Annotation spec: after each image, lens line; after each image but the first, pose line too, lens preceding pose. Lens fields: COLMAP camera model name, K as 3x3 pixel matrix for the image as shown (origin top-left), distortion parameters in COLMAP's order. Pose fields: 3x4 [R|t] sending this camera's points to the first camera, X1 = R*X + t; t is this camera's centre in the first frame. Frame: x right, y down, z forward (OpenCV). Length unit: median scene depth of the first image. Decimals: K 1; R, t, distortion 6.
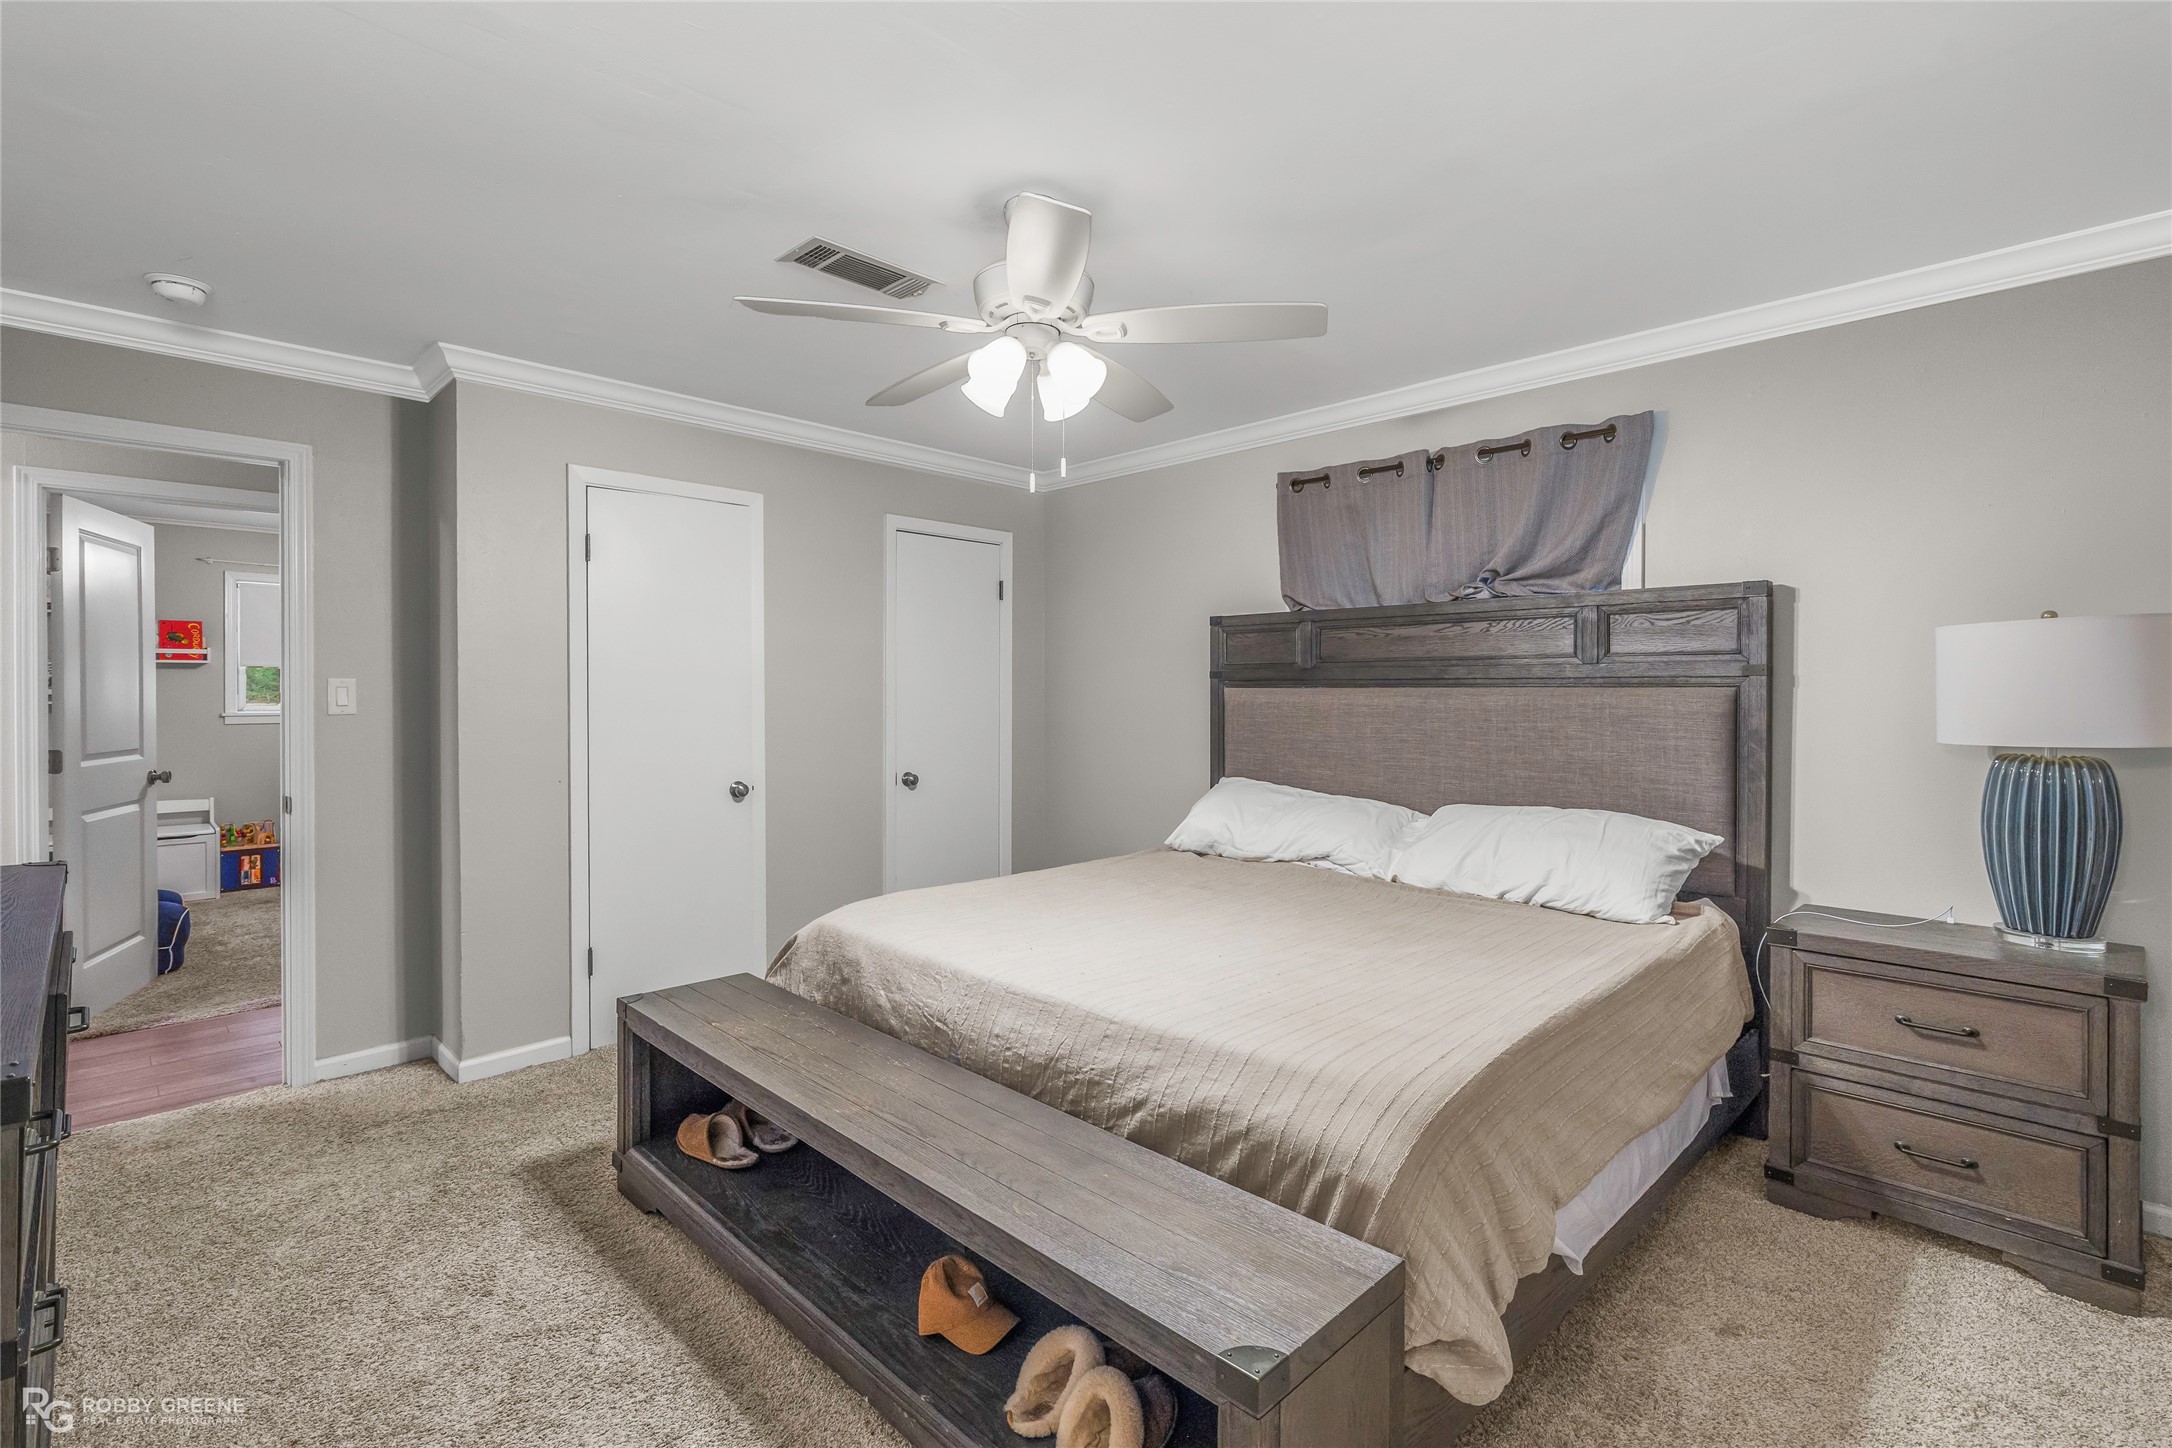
lens RADIAL K [[986.3, 0, 1063.5], [0, 986.3, 692.6], [0, 0, 1]] dist [-0.001946, 0.000222]
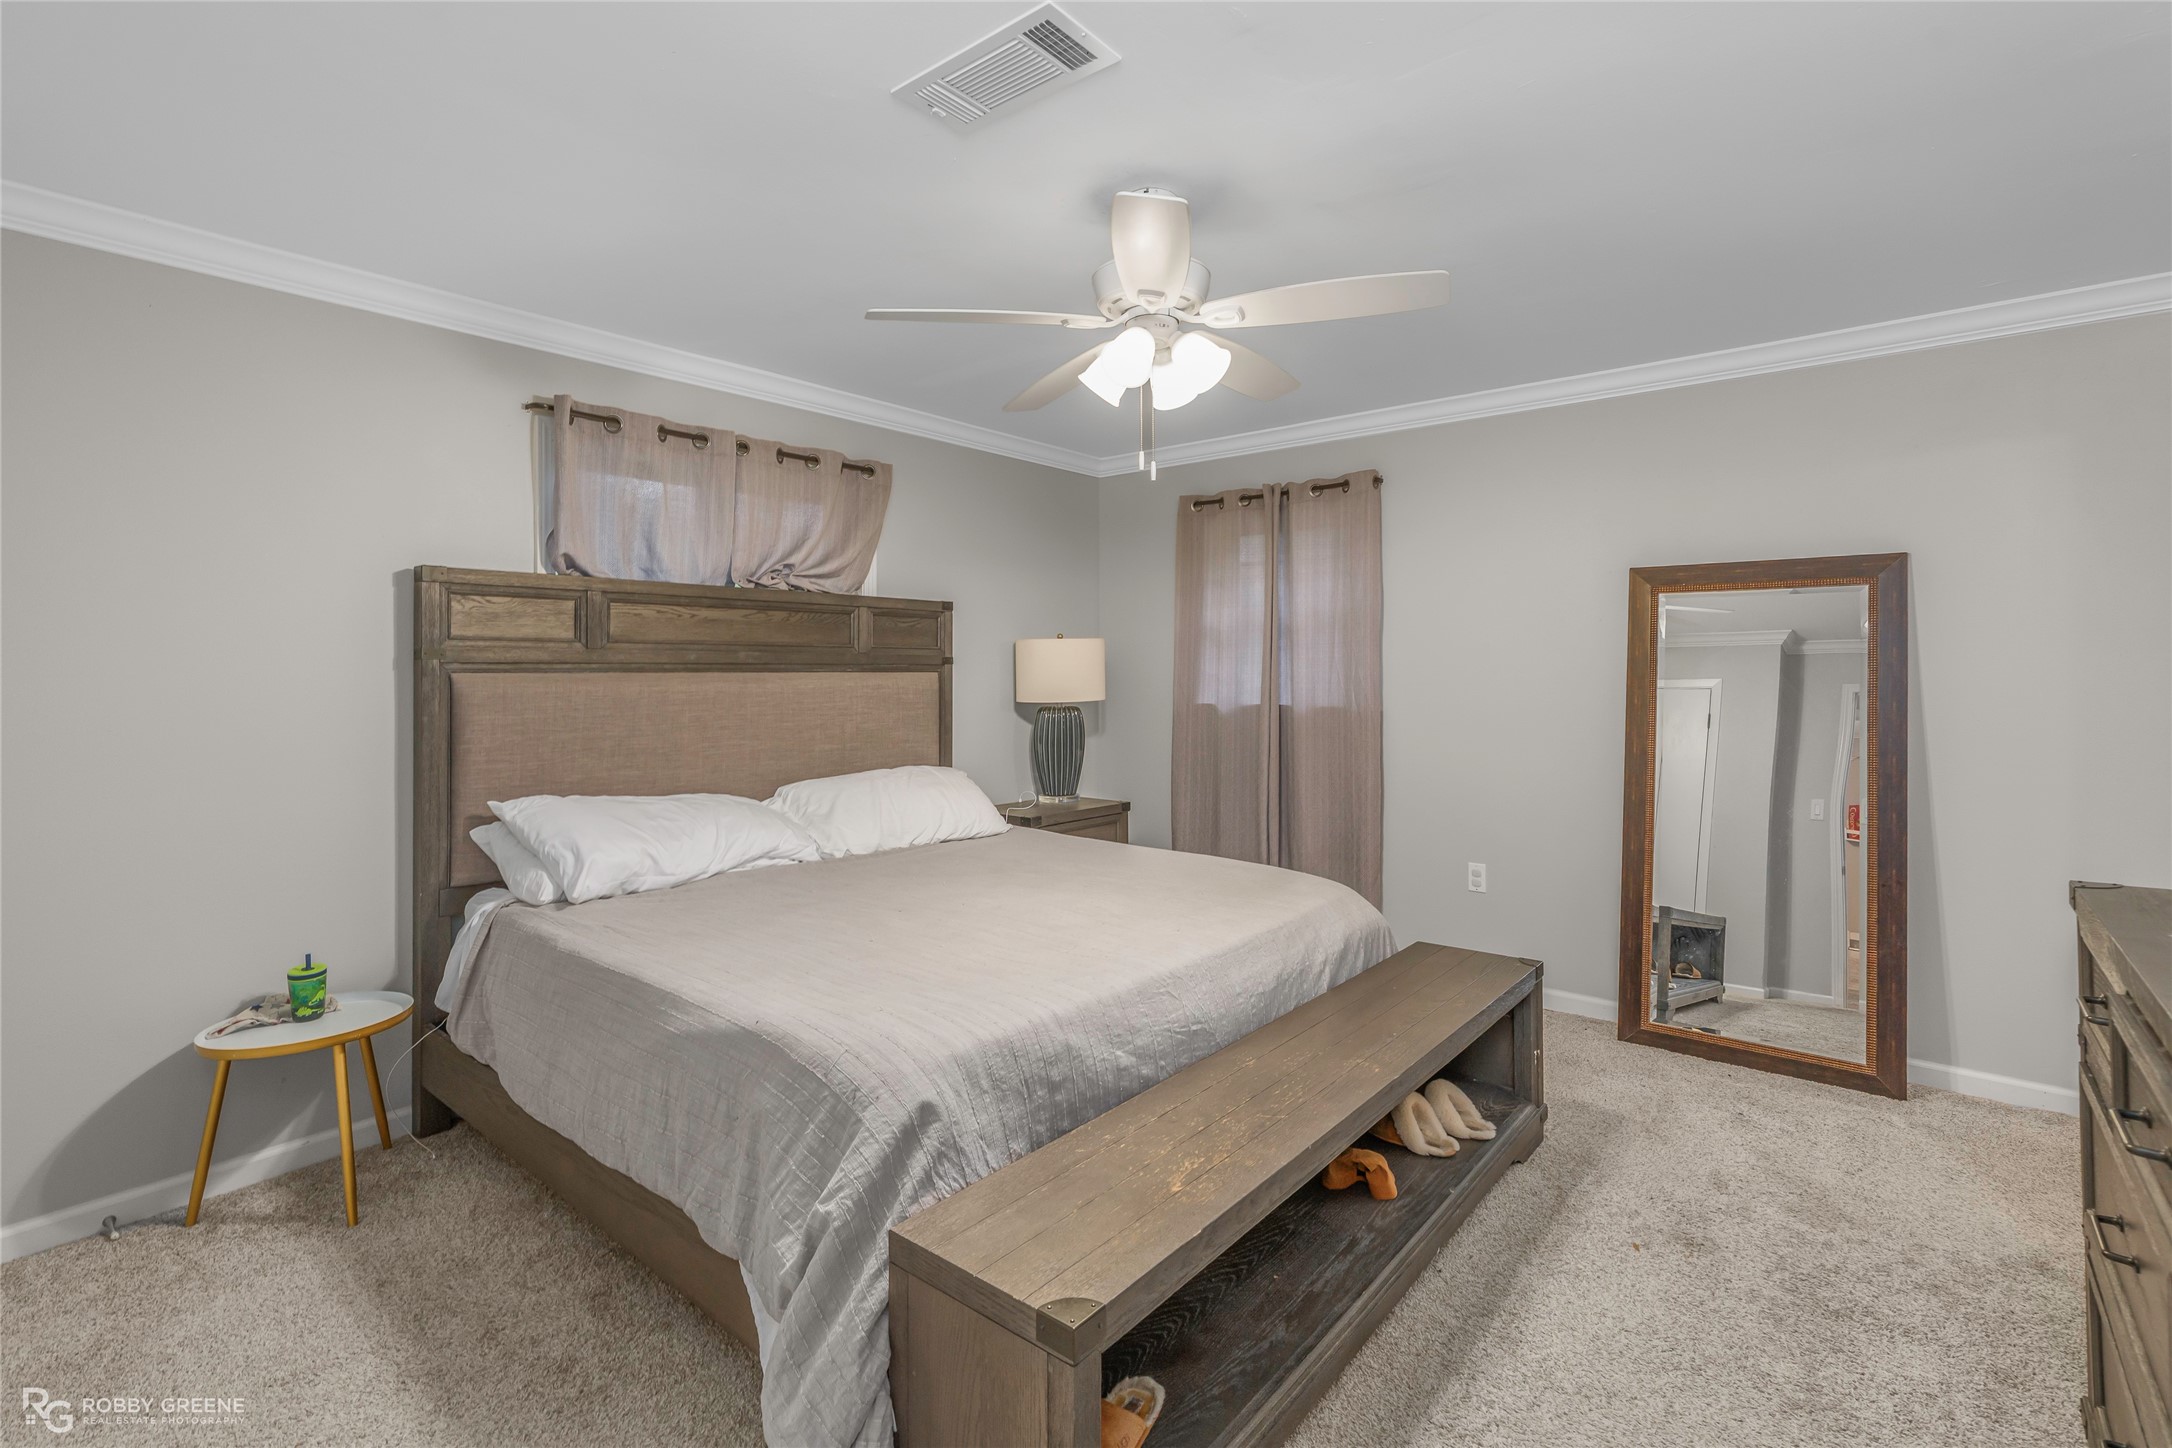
lens RADIAL K [[986.3, 0, 1115.4], [0, 986.3, 666.8], [0, 0, 1]] dist [-0.001946, 0.000222]
pose [[-0.111369, 0.004415, 0.993769, -0.789301], [0.005602, 0.999977, -0.003814, -0.005616], [-0.993763, 0.005142, -0.111391, 0.876424]]
